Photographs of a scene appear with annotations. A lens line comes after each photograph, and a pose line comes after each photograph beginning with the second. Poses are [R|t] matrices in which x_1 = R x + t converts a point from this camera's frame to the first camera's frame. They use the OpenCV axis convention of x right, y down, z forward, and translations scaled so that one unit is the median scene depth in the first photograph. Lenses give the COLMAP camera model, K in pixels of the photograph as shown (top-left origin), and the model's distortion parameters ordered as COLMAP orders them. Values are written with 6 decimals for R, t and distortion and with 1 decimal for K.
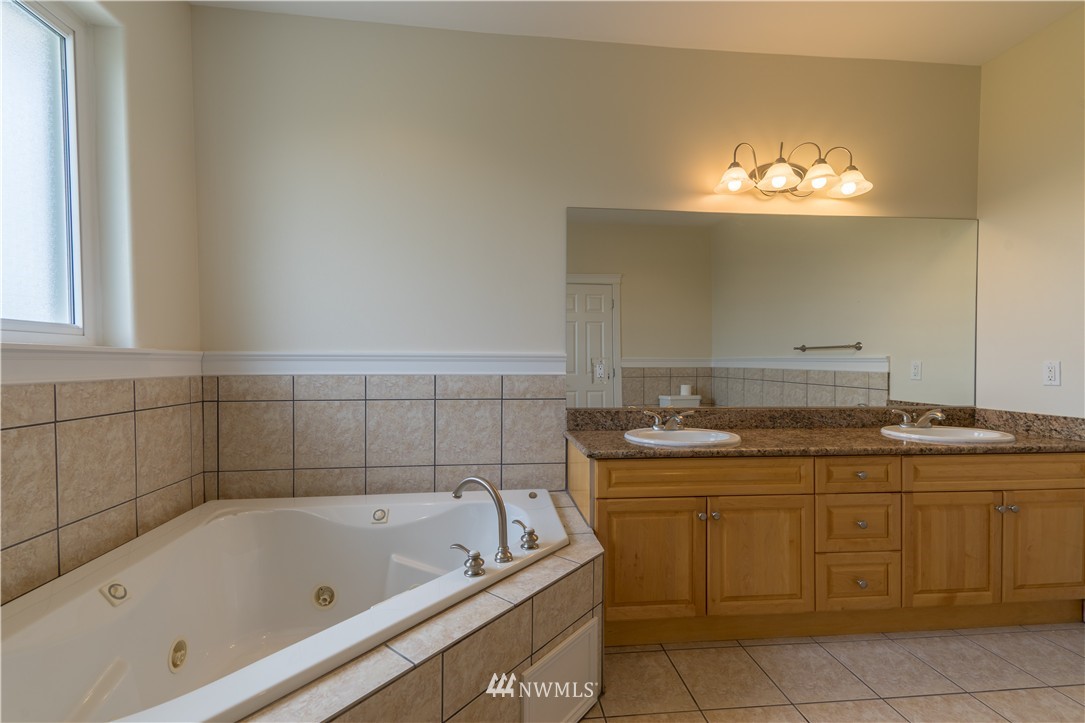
lens RADIAL K [[479.1, 0, 542.2], [0, 479.1, 366.3], [0, 0, 1]] dist [0.035274, -0.001609]
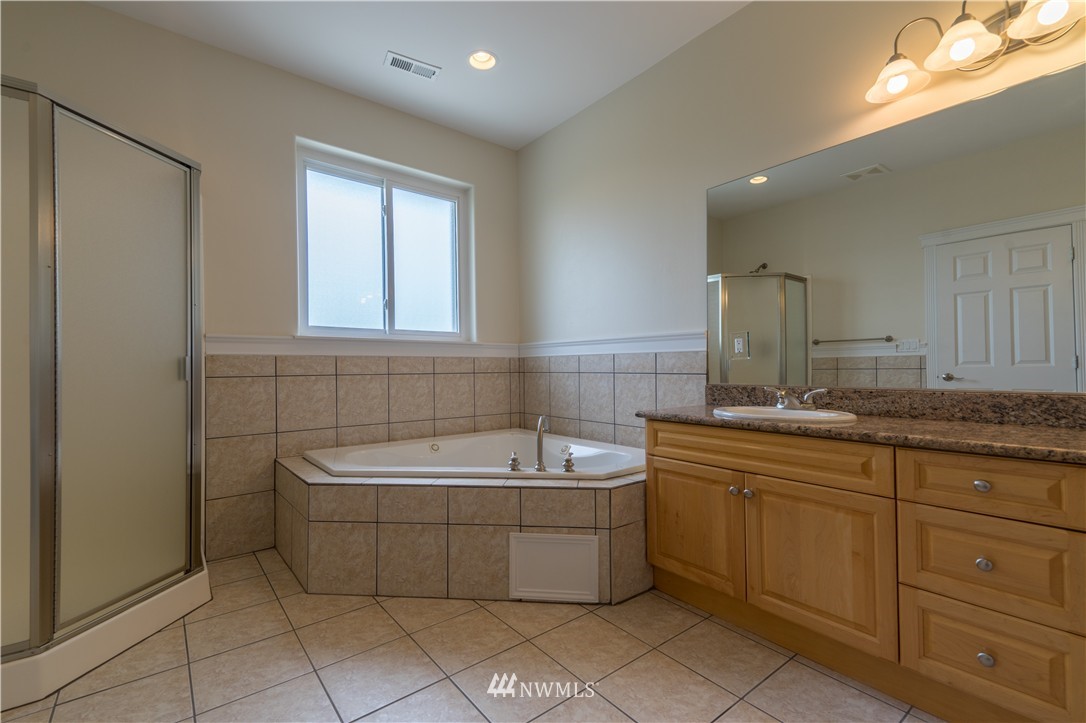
lens RADIAL K [[479.5, 0, 536.9], [0, 479.5, 362.8], [0, 0, 1]] dist [0.035274, -0.001609]
pose [[0.523935, -0.013802, -0.851646, 0.890513], [-0.000997, 0.999858, -0.016817, 0.074086], [0.851758, 0.009660, 0.523847, 0.168296]]
